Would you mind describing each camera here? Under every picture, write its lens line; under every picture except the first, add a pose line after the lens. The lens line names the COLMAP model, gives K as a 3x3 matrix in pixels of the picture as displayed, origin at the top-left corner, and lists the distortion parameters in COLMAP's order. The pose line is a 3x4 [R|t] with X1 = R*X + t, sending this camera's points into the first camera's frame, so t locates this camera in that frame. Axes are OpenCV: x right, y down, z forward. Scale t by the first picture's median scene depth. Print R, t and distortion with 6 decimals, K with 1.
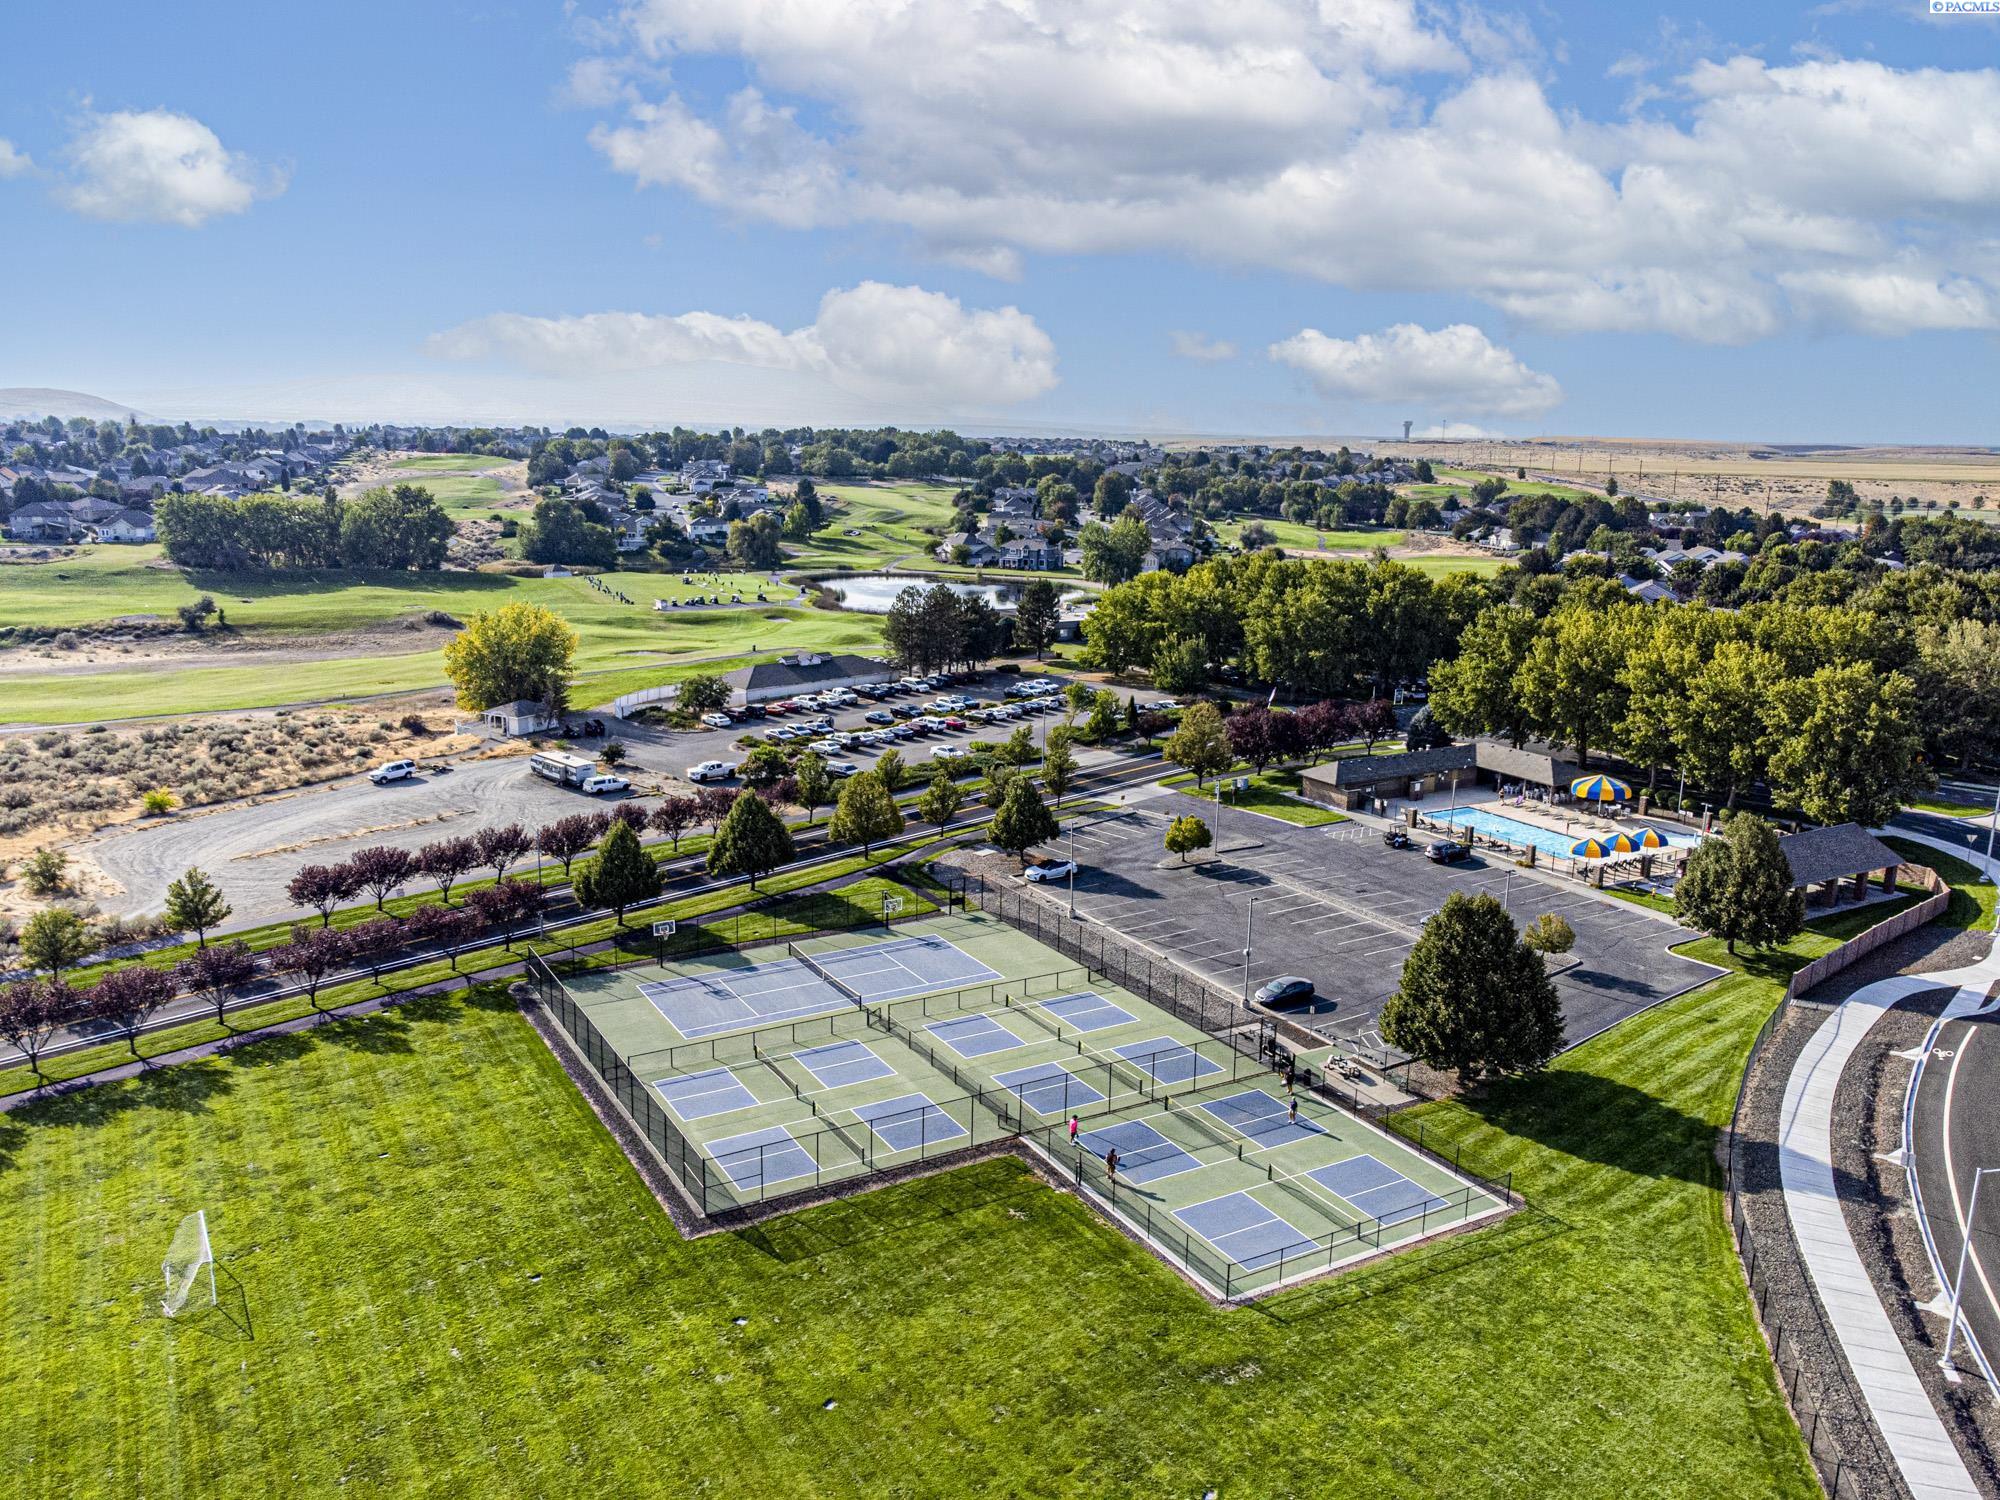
lens RADIAL K [[1473.2, 0, 1000.9], [0, 1473.2, 764.1], [0, 0, 1]] dist [0.023192, -0.021865]
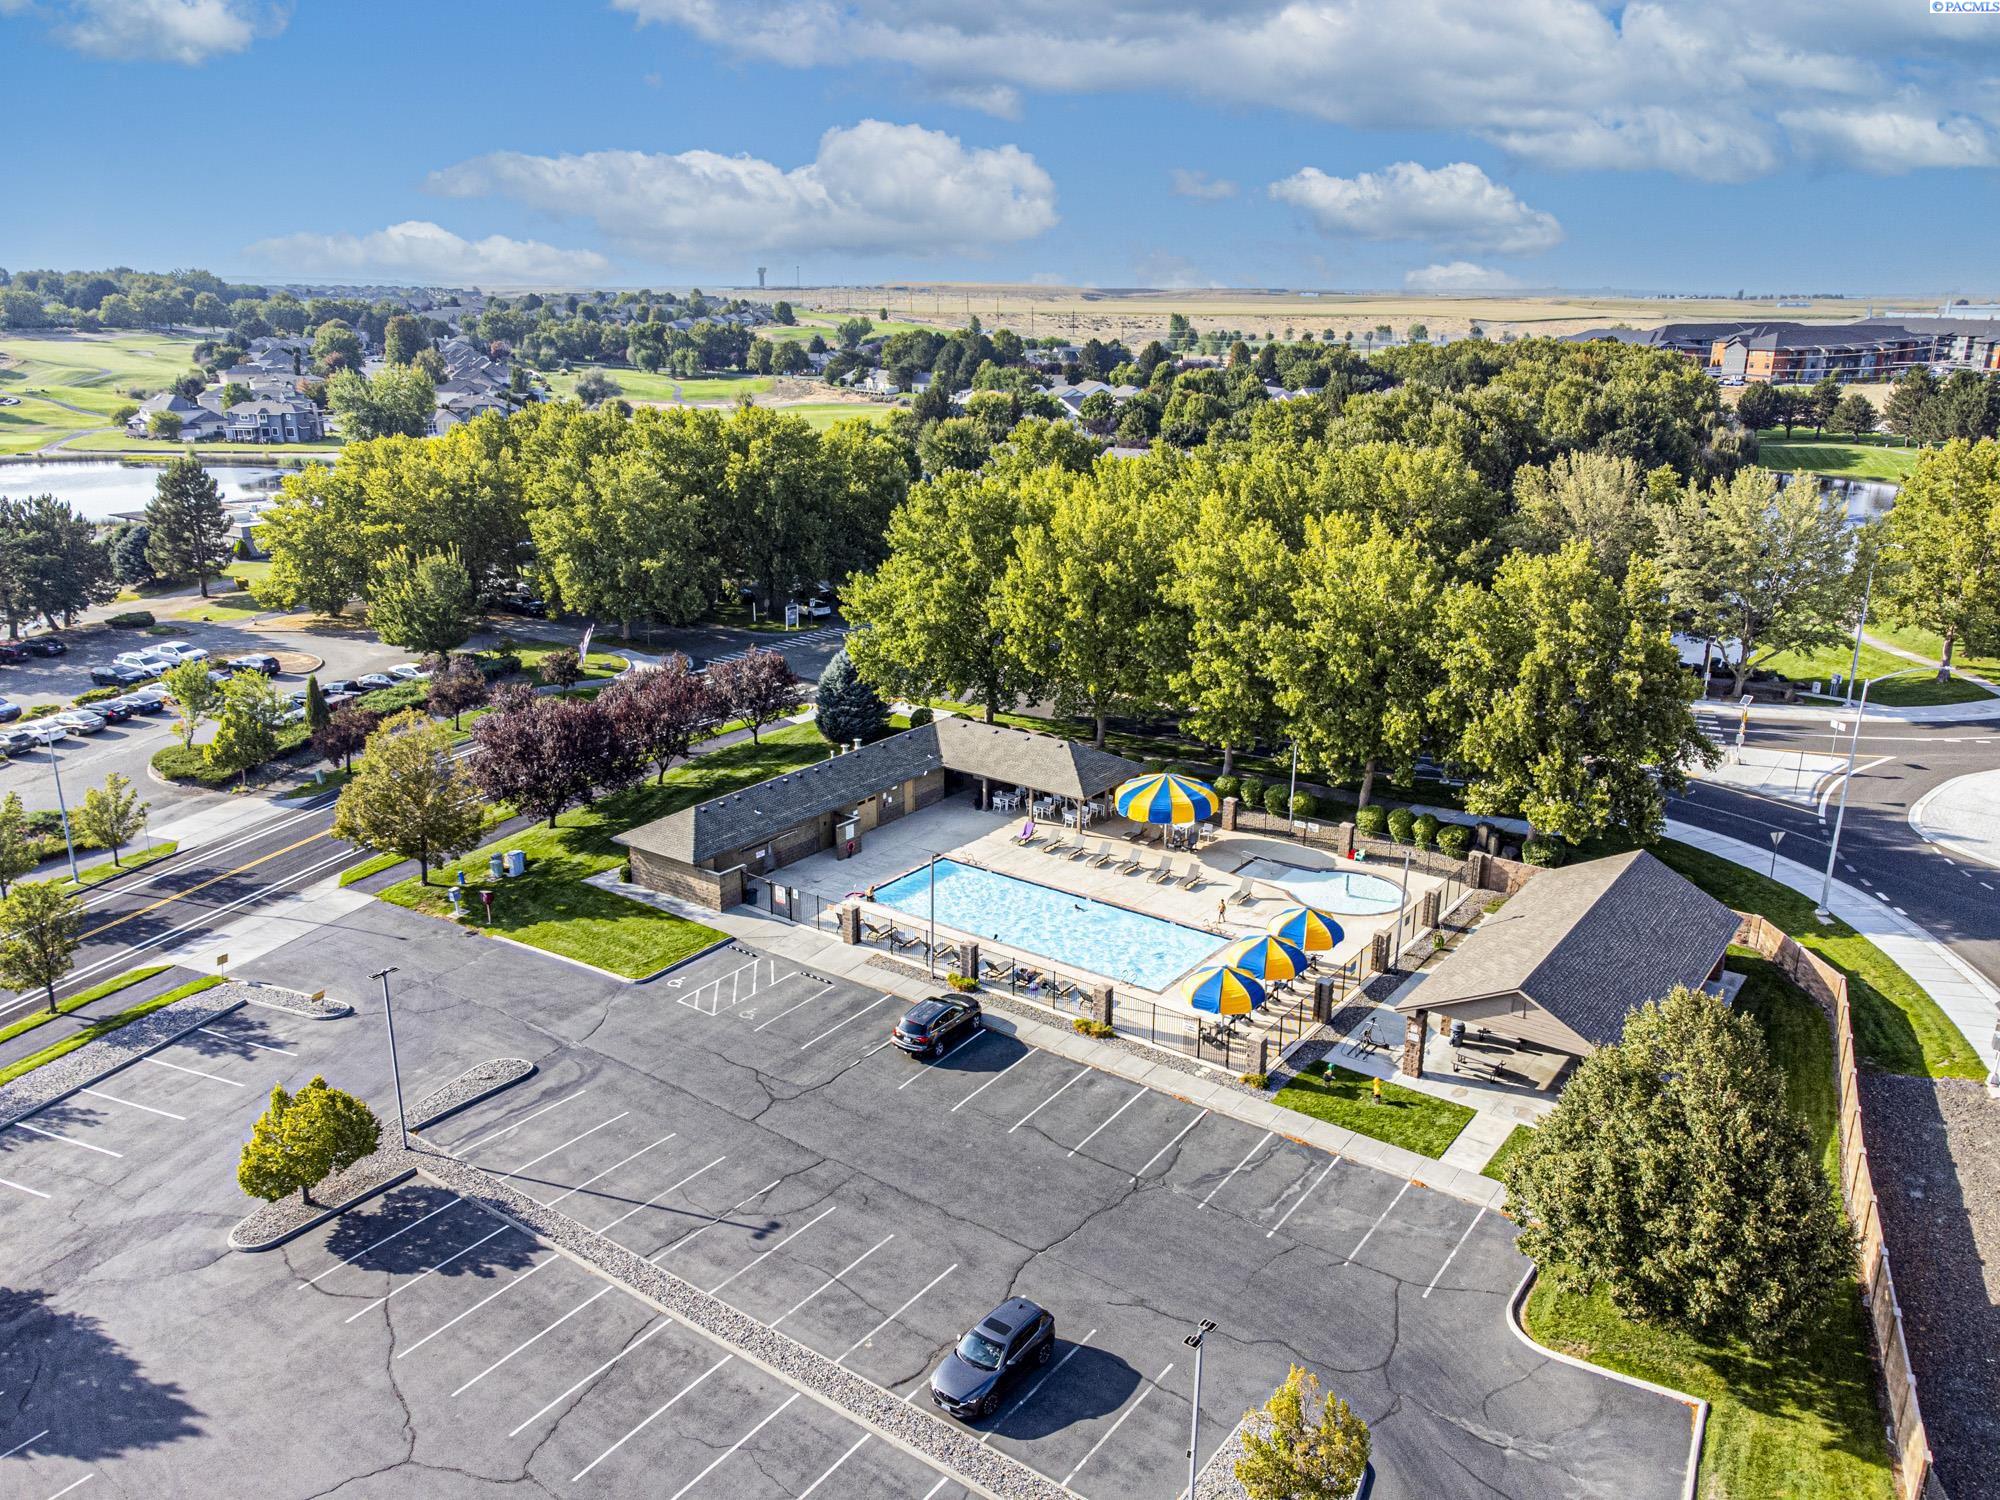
lens RADIAL K [[1473.2, 0, 1000.9], [0, 1473.2, 764.1], [0, 0, 1]] dist [0.023192, -0.021865]
pose [[0.915189, -0.133196, 0.380378, 0.051836], [0.097132, 0.988884, 0.112576, -0.023998], [-0.391145, -0.066081, 0.917954, 0.191595]]
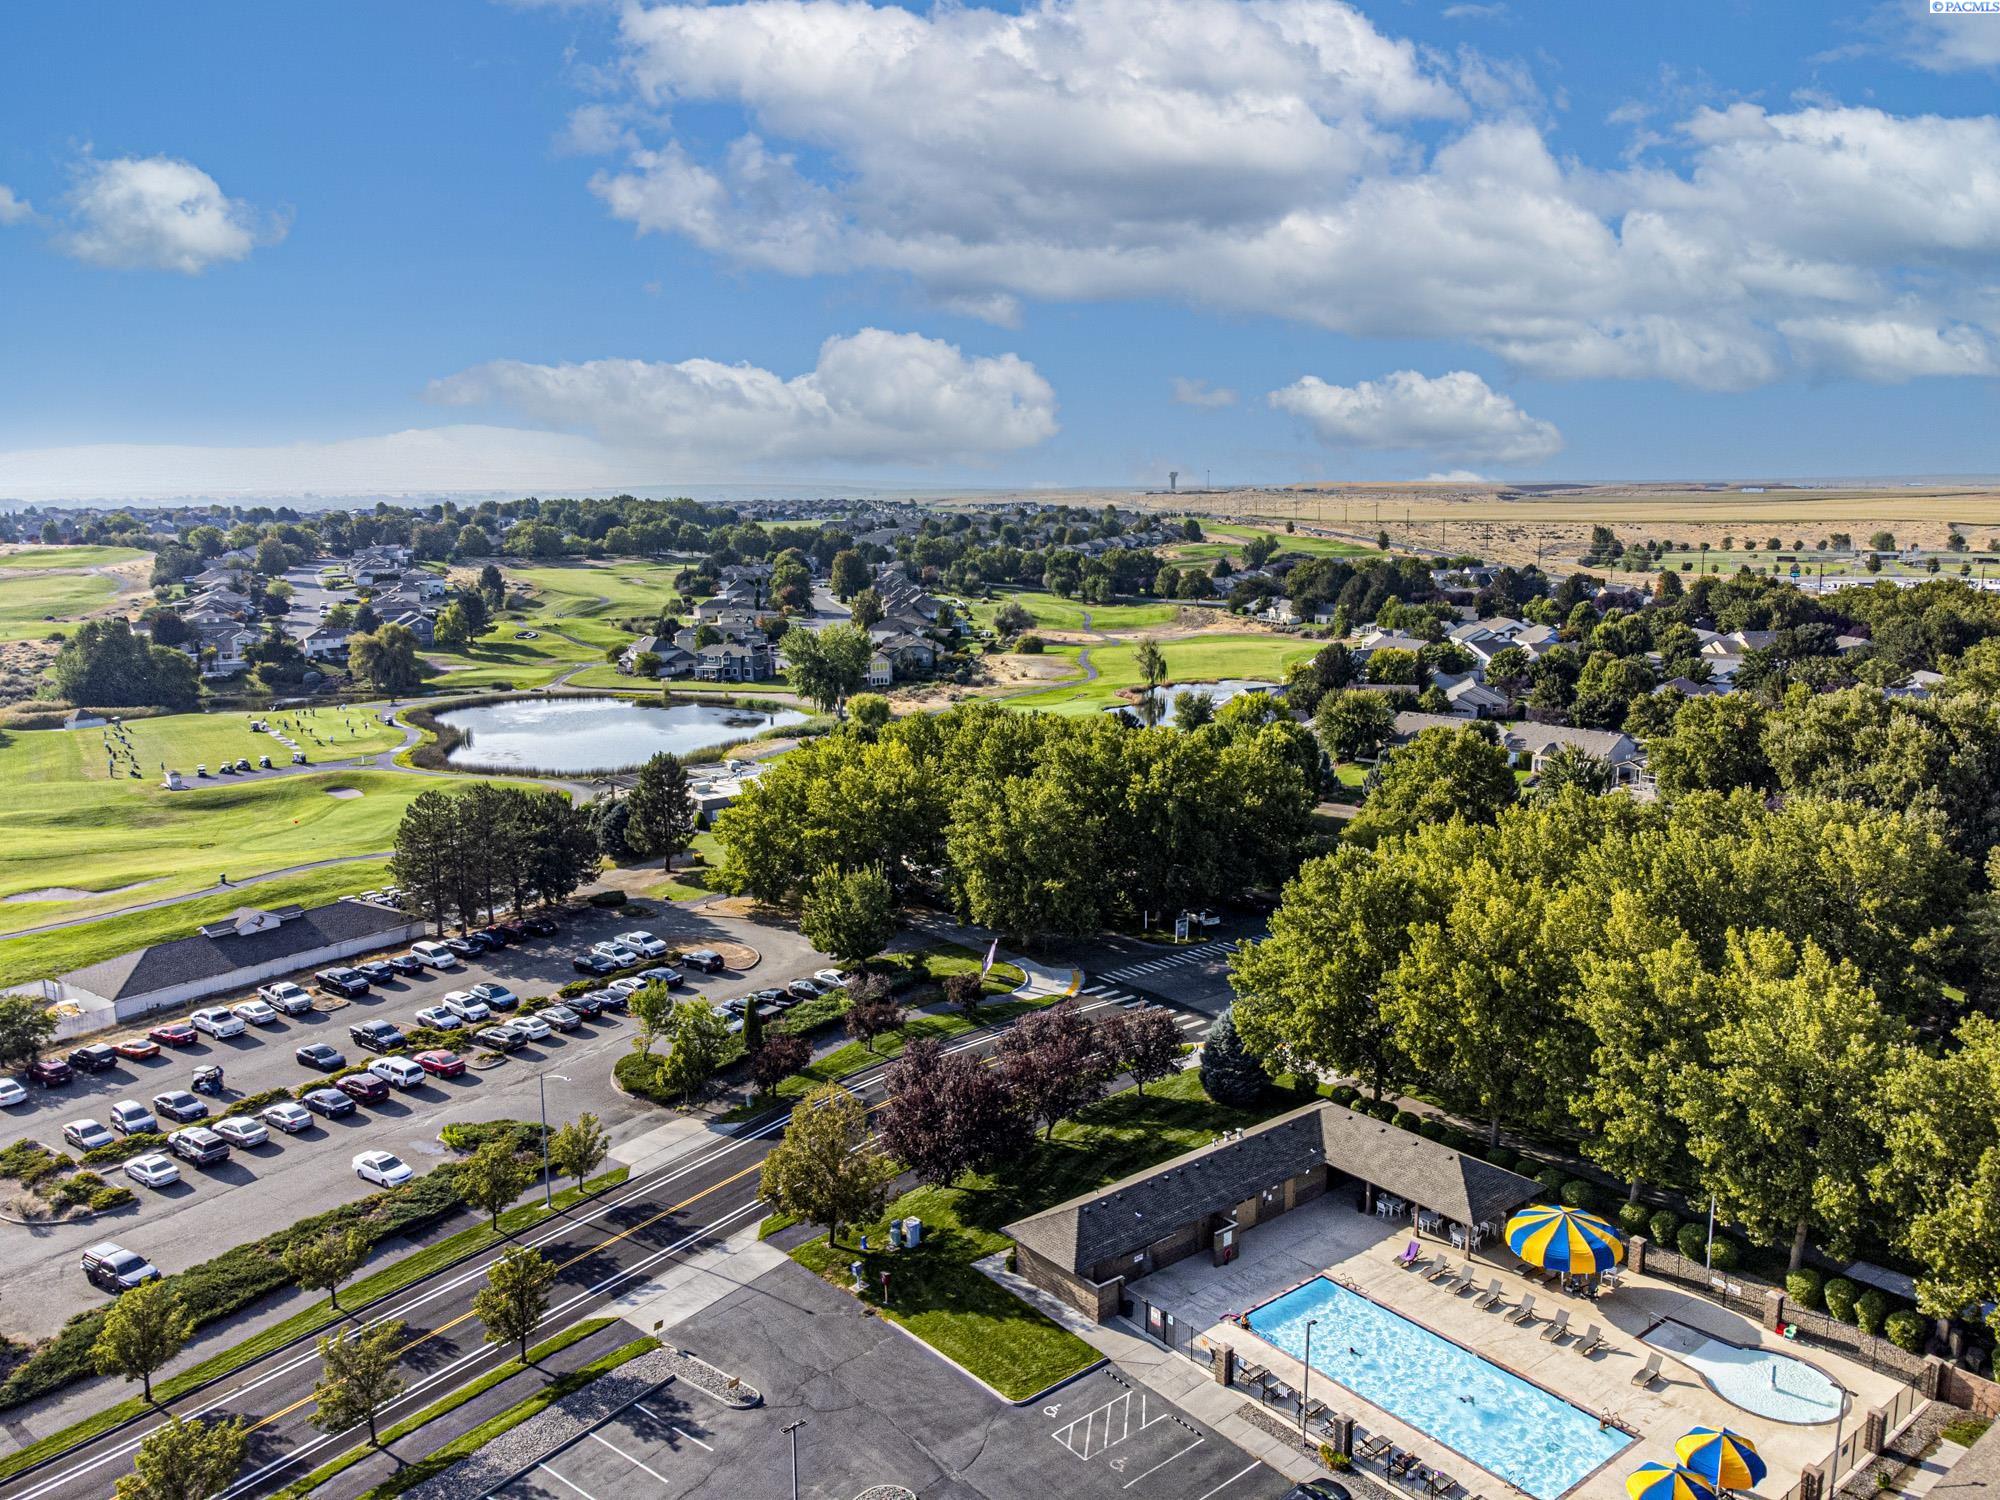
lens RADIAL K [[1477.7, 0, 1000.0], [0, 1477.7, 750.0], [0, 0, 1]] dist [0.020355, -0.008002]
pose [[0.988814, -0.051342, 0.140040, 0.052107], [0.057711, 0.997458, -0.041800, -0.054587], [-0.137538, 0.049415, 0.989263, 0.182968]]
